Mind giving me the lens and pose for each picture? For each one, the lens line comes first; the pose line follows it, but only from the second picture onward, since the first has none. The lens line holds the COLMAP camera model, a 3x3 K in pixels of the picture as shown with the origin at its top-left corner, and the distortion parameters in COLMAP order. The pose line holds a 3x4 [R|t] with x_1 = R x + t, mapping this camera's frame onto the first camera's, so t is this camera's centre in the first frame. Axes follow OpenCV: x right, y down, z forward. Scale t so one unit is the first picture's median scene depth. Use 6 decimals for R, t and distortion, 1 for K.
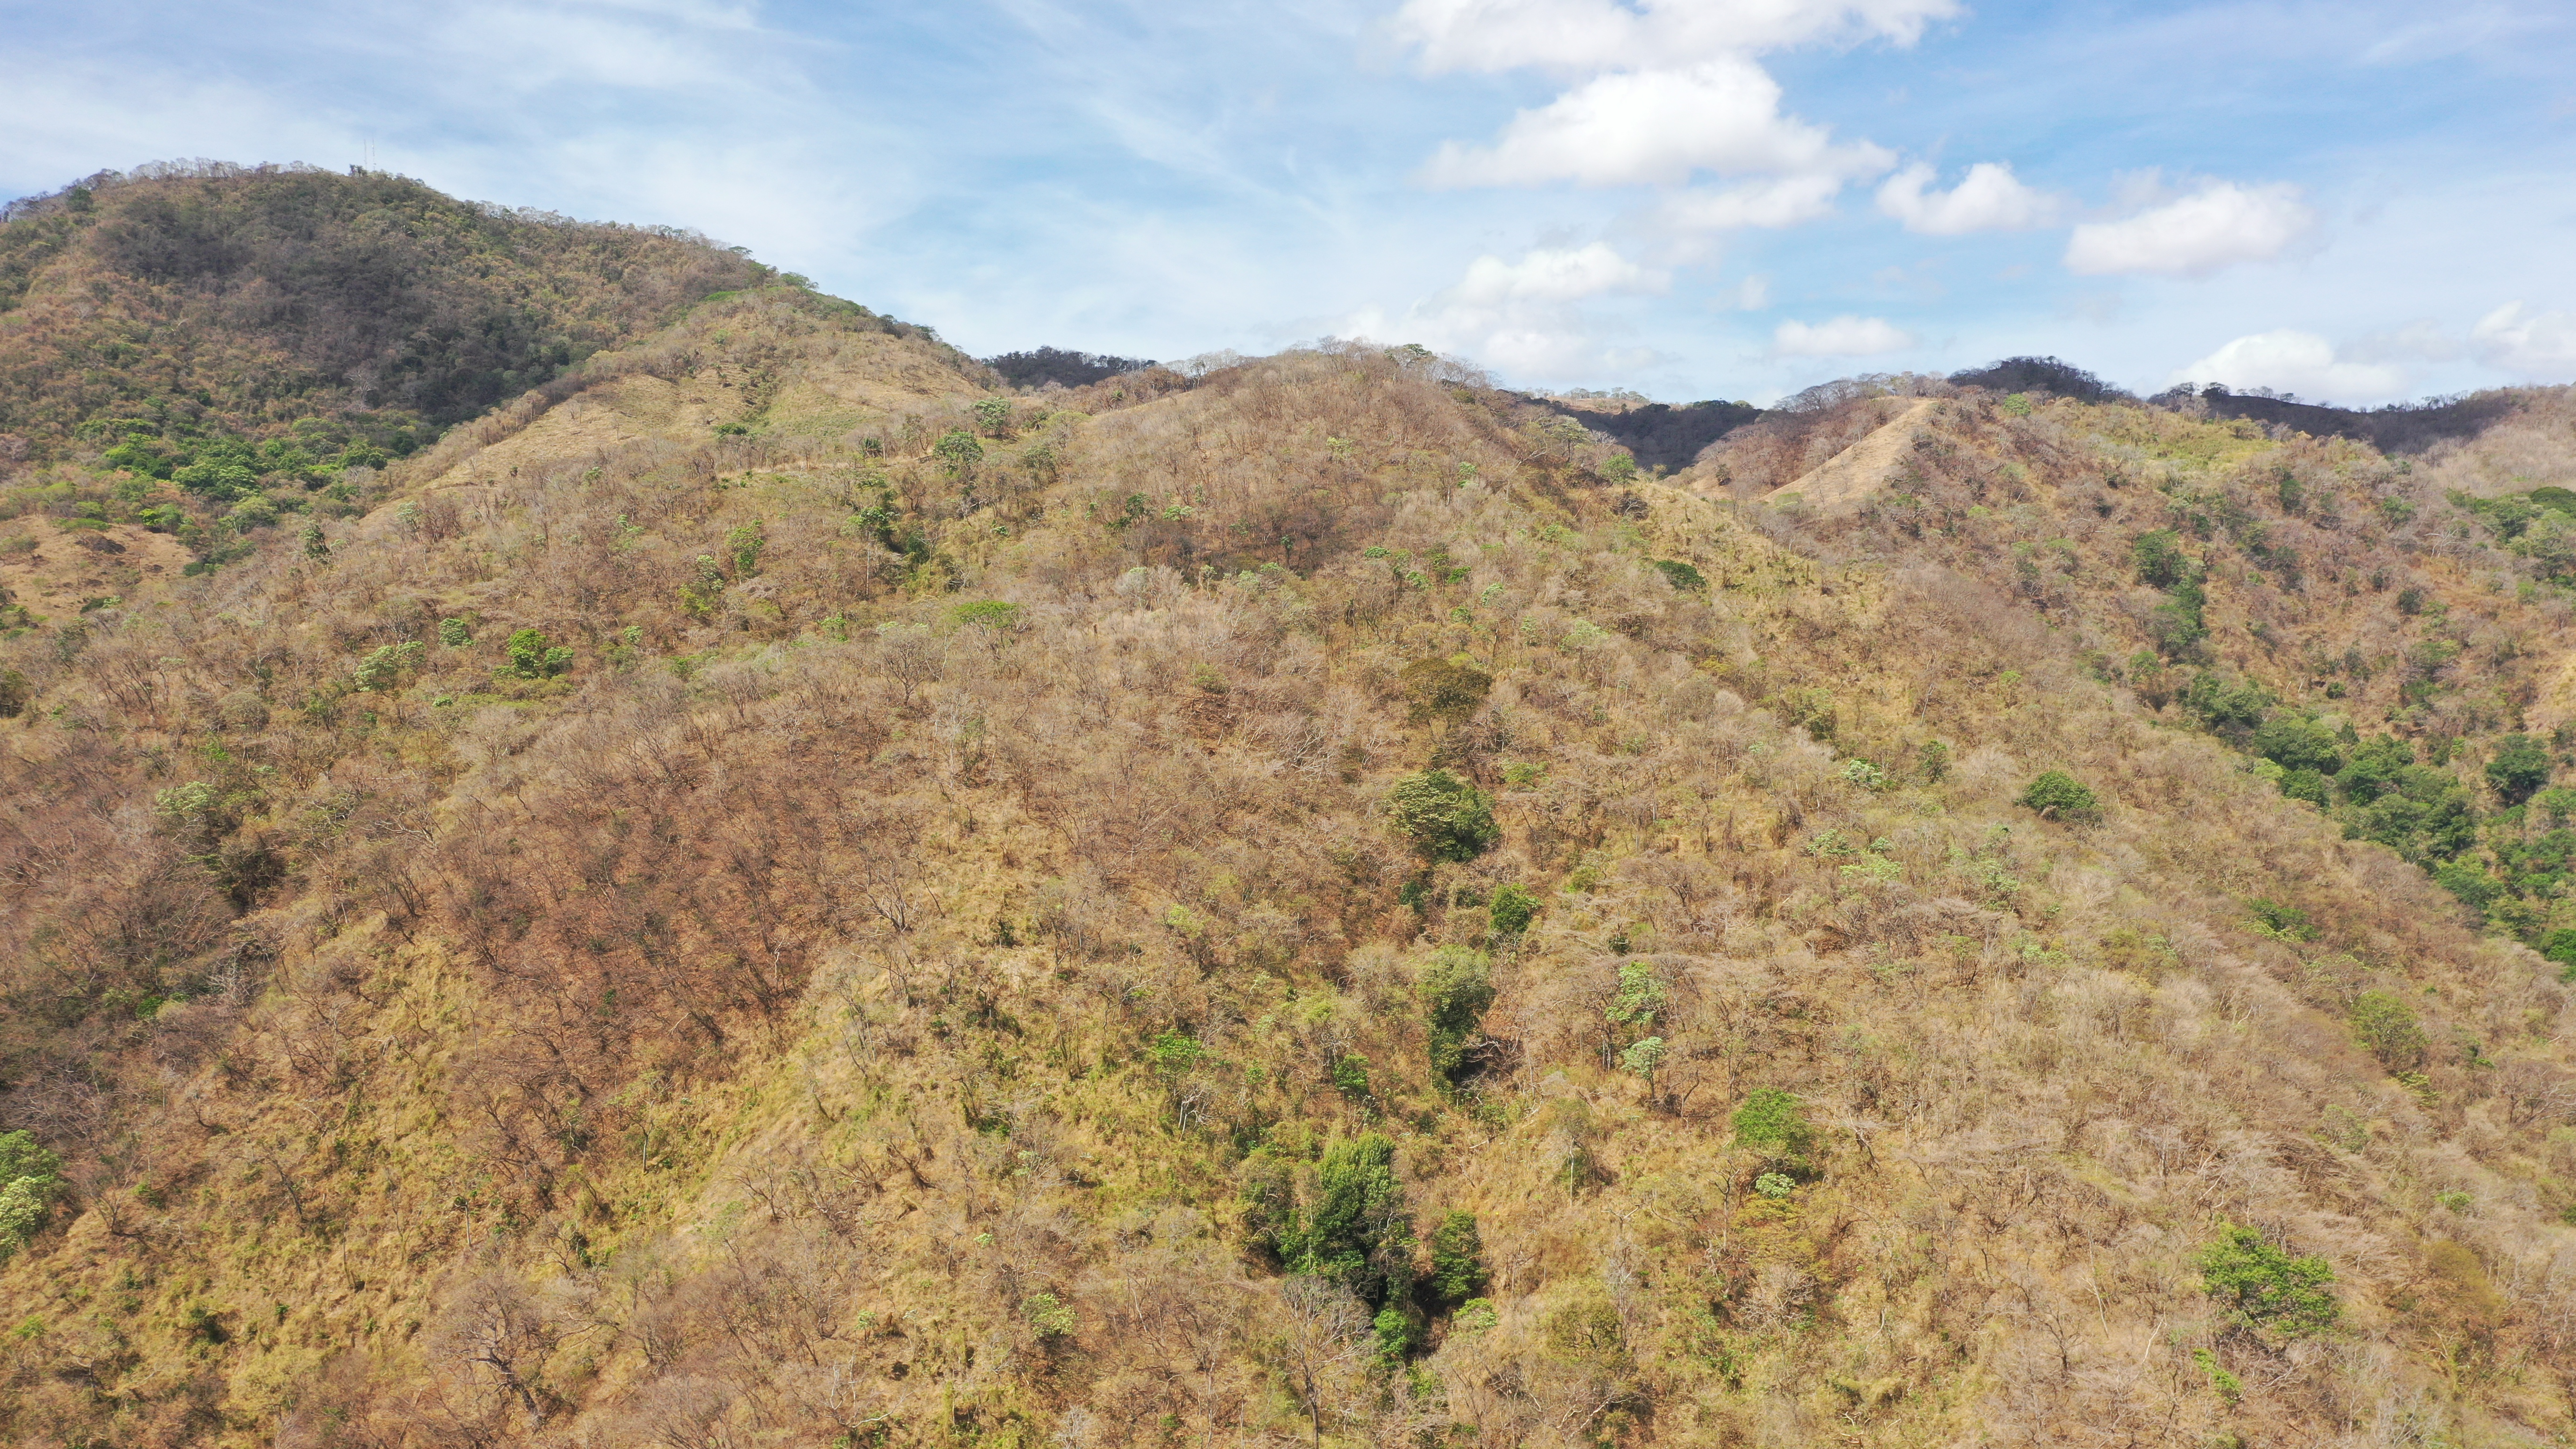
lens RADIAL K [[2026.0, 0, 1283.4], [0, 2026.0, 723.8], [0, 0, 1]] dist [-0.005801, -0.001066]
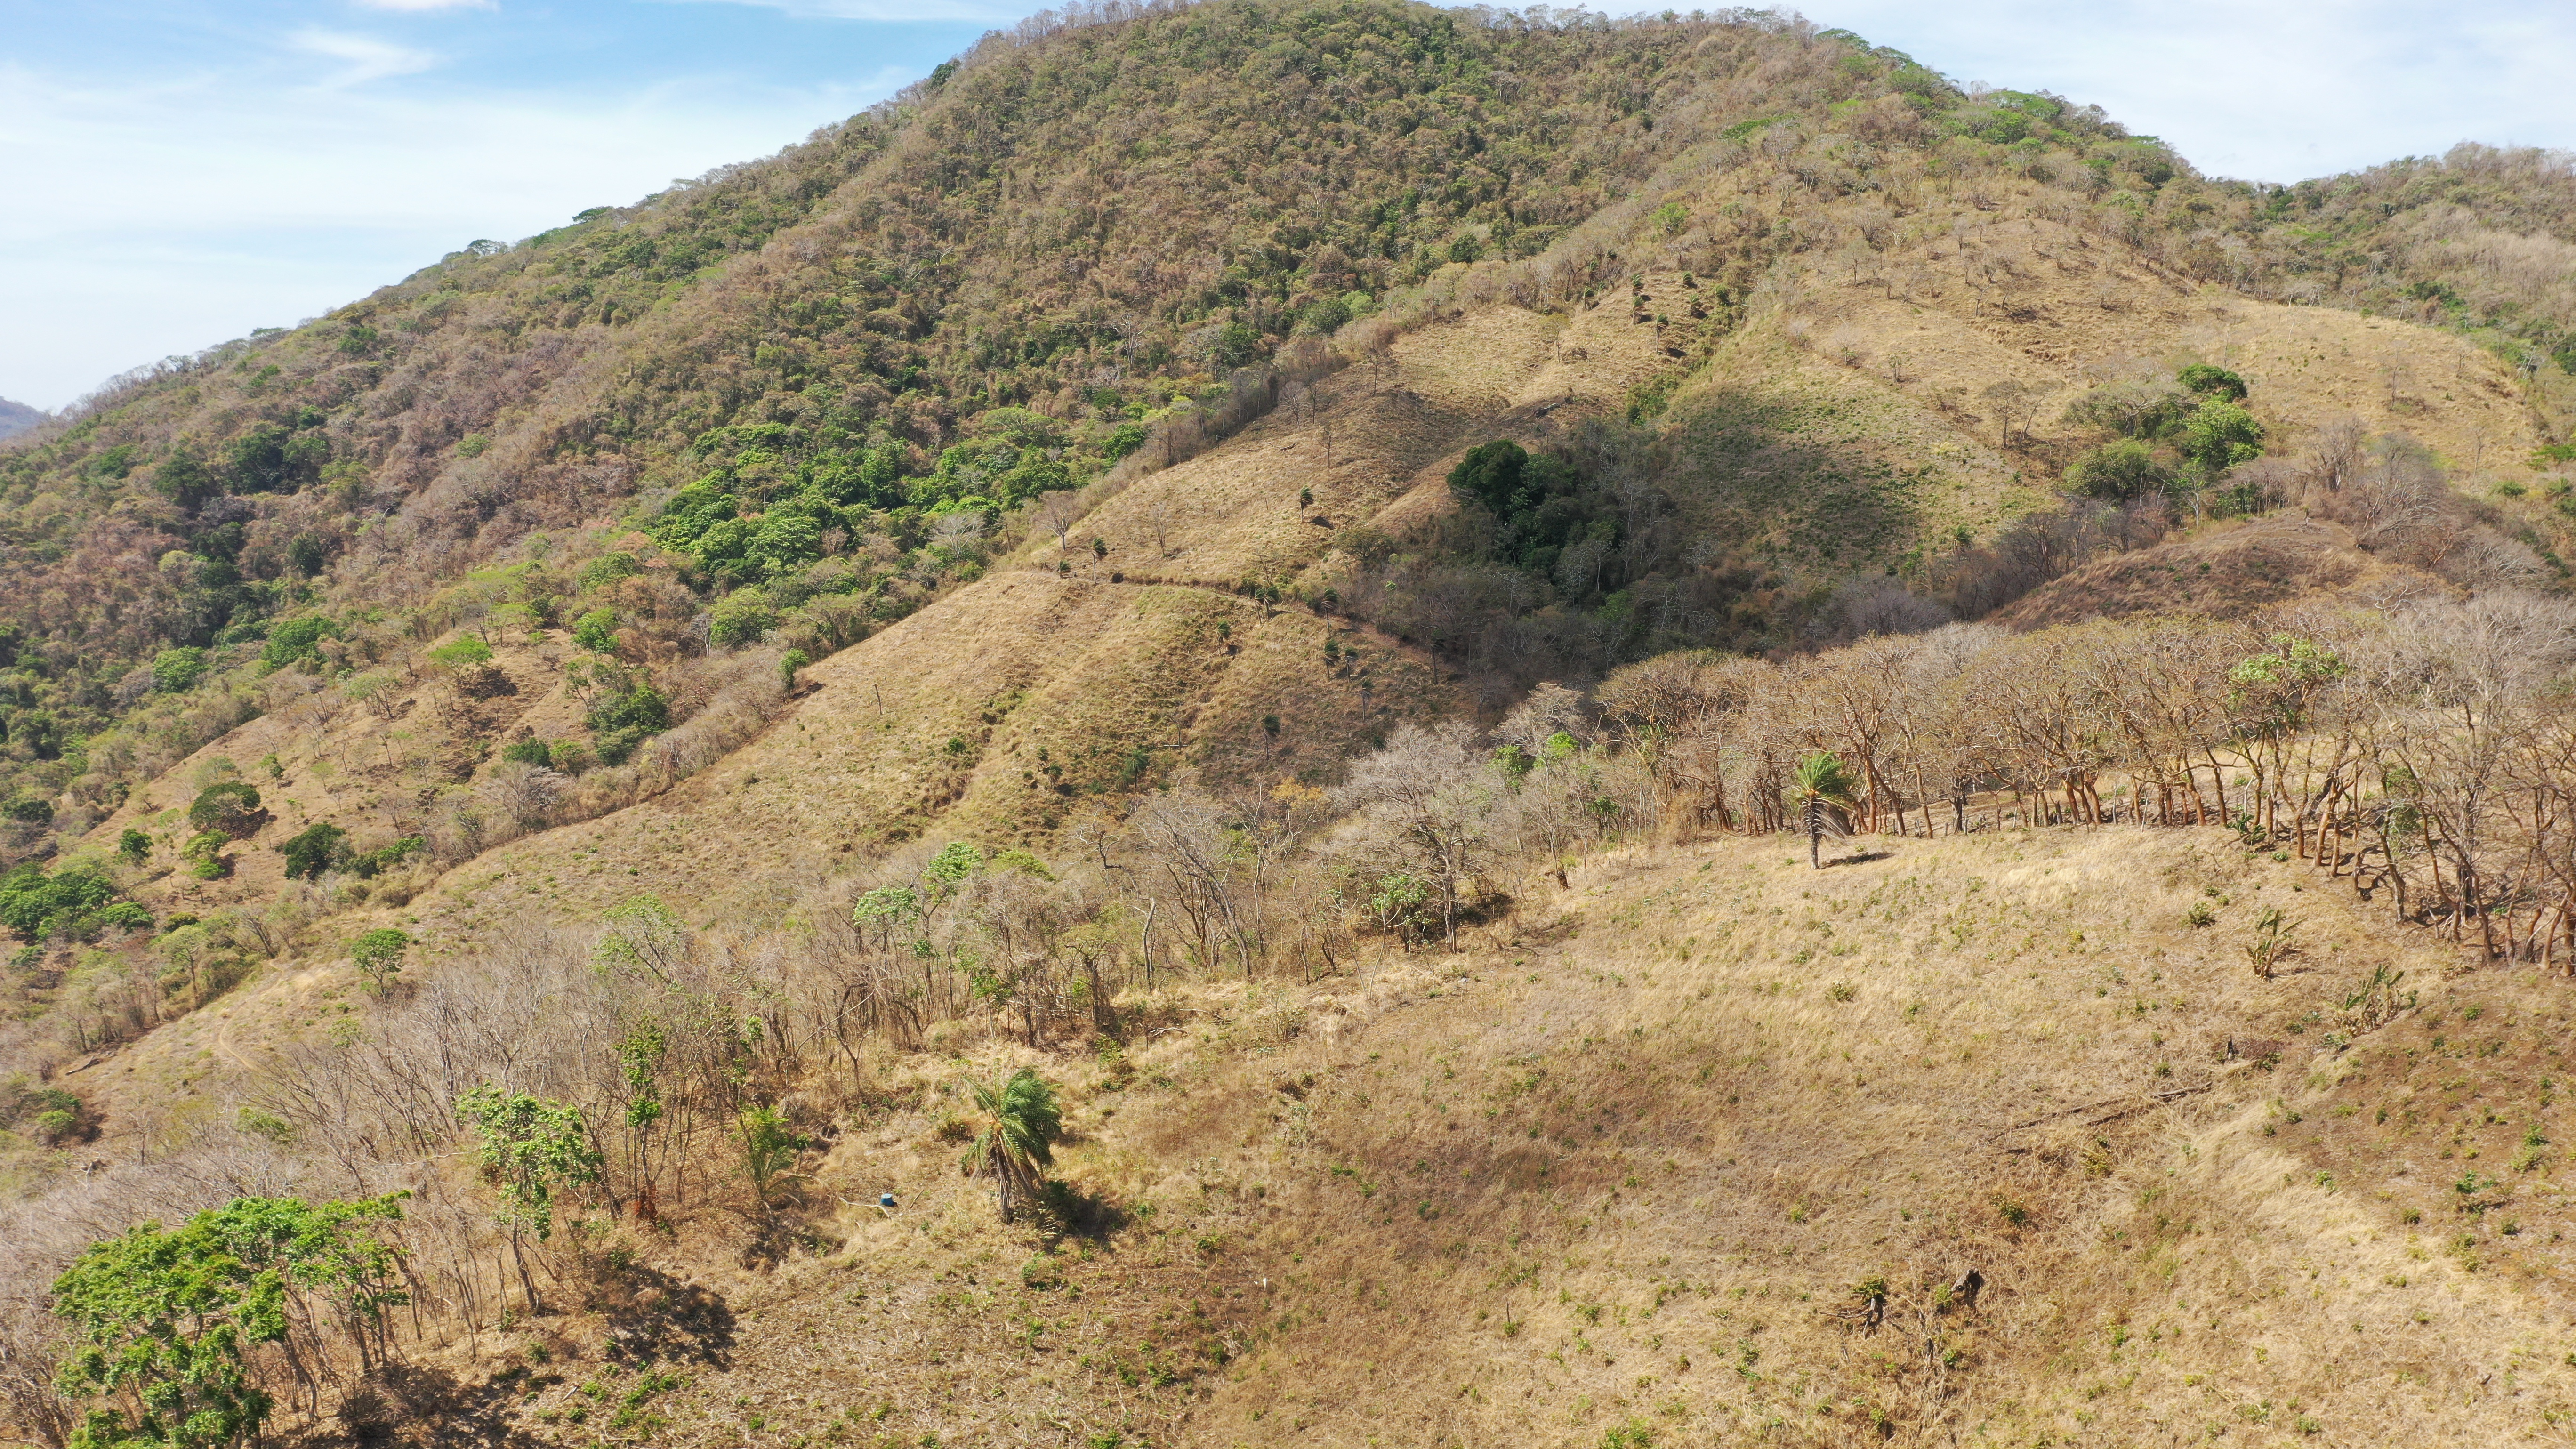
lens RADIAL K [[2026.0, 0, 1284.1], [0, 2026.0, 719.8], [0, 0, 1]] dist [-0.005801, -0.001066]
pose [[0.763857, 0.093859, -0.638524, -0.002490], [-0.028070, 0.993264, 0.112423, -0.118438], [0.644775, -0.067951, 0.761346, 0.526092]]
